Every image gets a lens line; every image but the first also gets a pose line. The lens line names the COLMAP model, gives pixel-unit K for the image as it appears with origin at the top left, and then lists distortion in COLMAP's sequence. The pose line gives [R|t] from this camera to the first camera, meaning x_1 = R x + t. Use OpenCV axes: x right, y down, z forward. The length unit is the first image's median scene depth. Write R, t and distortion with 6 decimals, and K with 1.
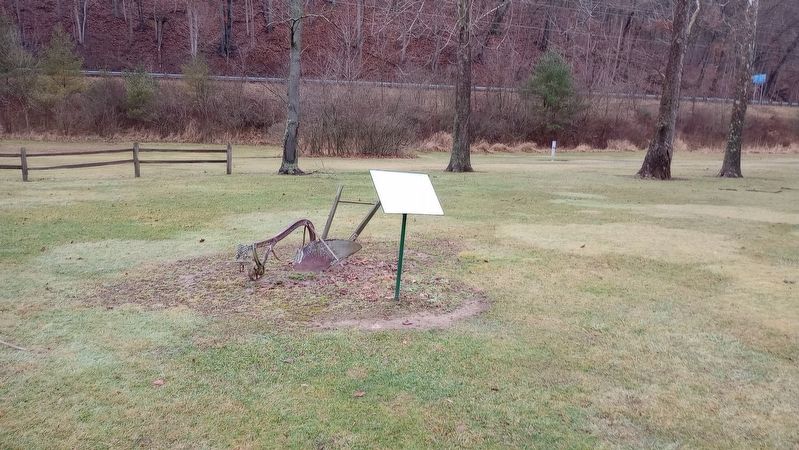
lens RADIAL K [[663.3, 0, 399.5], [0, 663.3, 225.0], [0, 0, 1]] dist [0.011287, 0.006308]
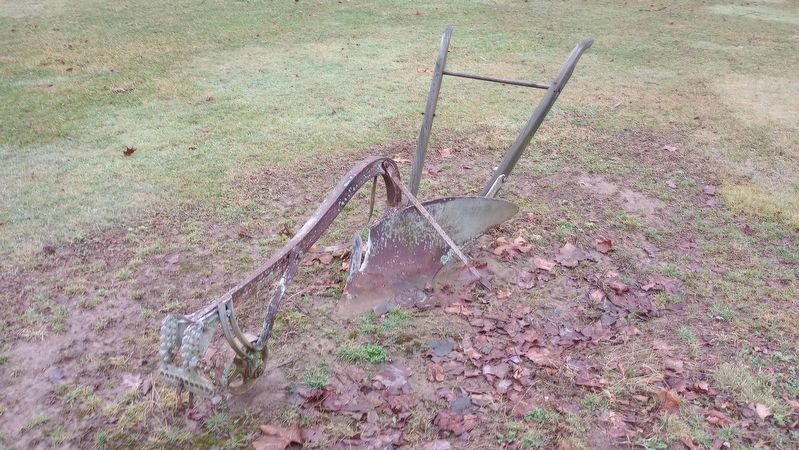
lens RADIAL K [[663.3, 0, 399.5], [0, 663.3, 225.0], [0, 0, 1]] dist [0.011287, 0.006308]
pose [[0.999757, 0.010180, -0.019571, -0.120931], [-0.003308, 0.946307, 0.323252, -0.085450], [0.021811, -0.323108, 0.946111, 0.646813]]
